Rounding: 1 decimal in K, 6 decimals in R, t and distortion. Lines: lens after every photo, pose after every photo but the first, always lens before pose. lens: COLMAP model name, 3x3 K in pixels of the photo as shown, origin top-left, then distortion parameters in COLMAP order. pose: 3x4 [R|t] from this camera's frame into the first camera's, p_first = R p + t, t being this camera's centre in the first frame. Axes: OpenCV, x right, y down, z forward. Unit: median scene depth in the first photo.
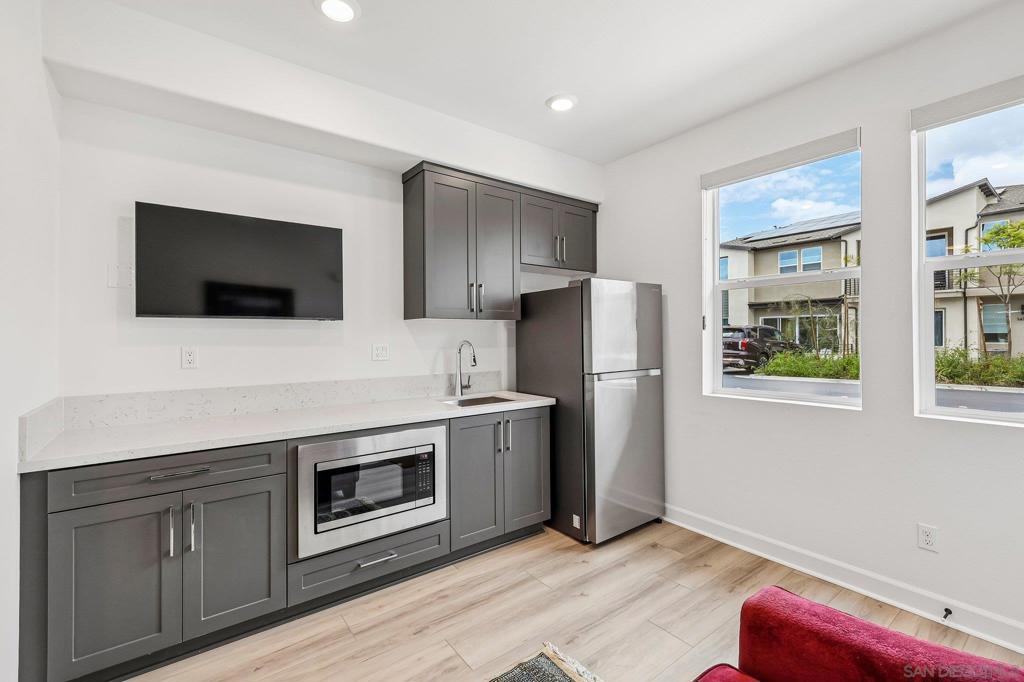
lens RADIAL K [[444.5, 0, 510.6], [0, 444.5, 336.9], [0, 0, 1]] dist [0.001236, -0.000122]
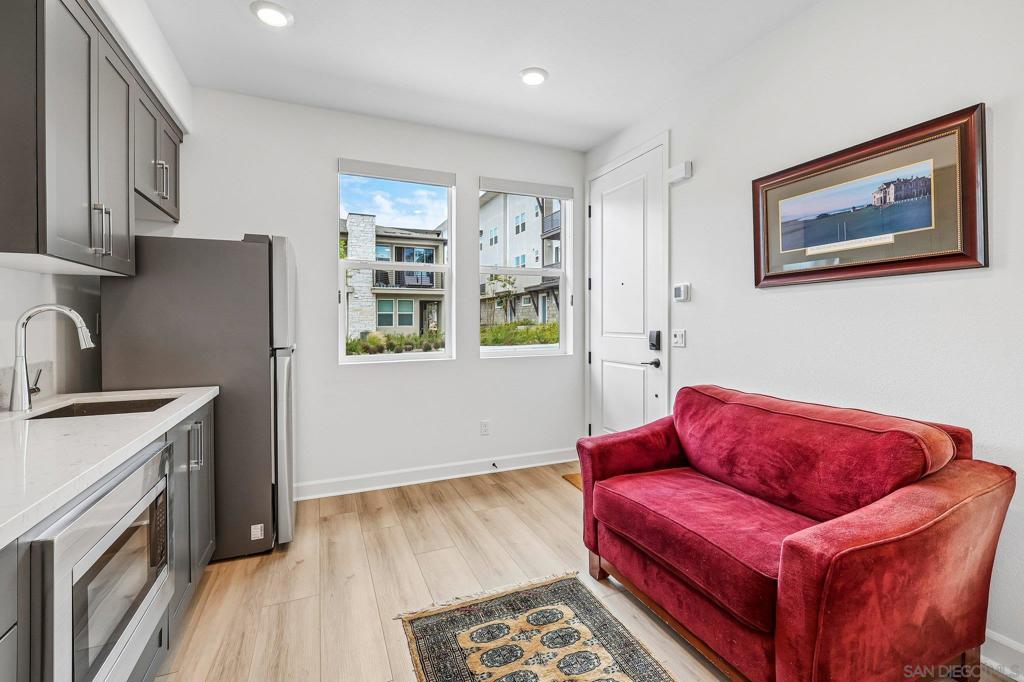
lens RADIAL K [[454.8, 0, 515.0], [0, 454.8, 323.5], [0, 0, 1]] dist [-0.000229, -0.000097]
pose [[0.230470, 0.003415, 0.973074, -0.646669], [0.001474, 0.999991, -0.003858, 0.046194], [-0.973078, 0.002324, 0.230463, 0.411936]]
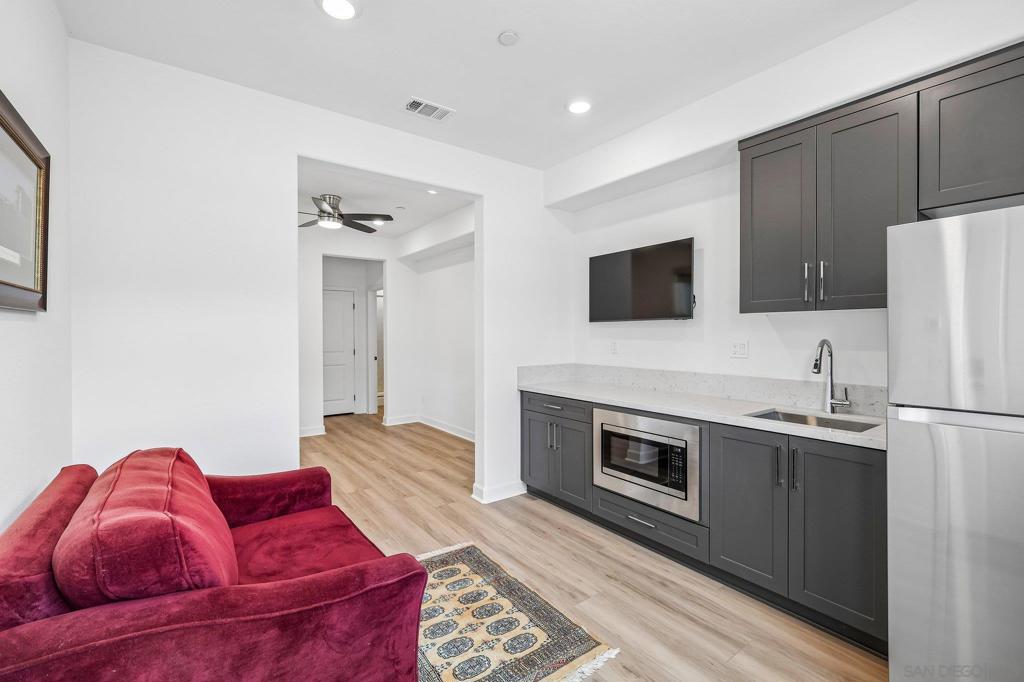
lens RADIAL K [[444.5, 0, 510.6], [0, 444.5, 336.9], [0, 0, 1]] dist [0.001236, -0.000122]
pose [[-0.010602, 0.013739, -0.999849, 0.829751], [0.002841, 0.999902, 0.013710, -0.009528], [0.999940, -0.002695, -0.010640, 0.612648]]
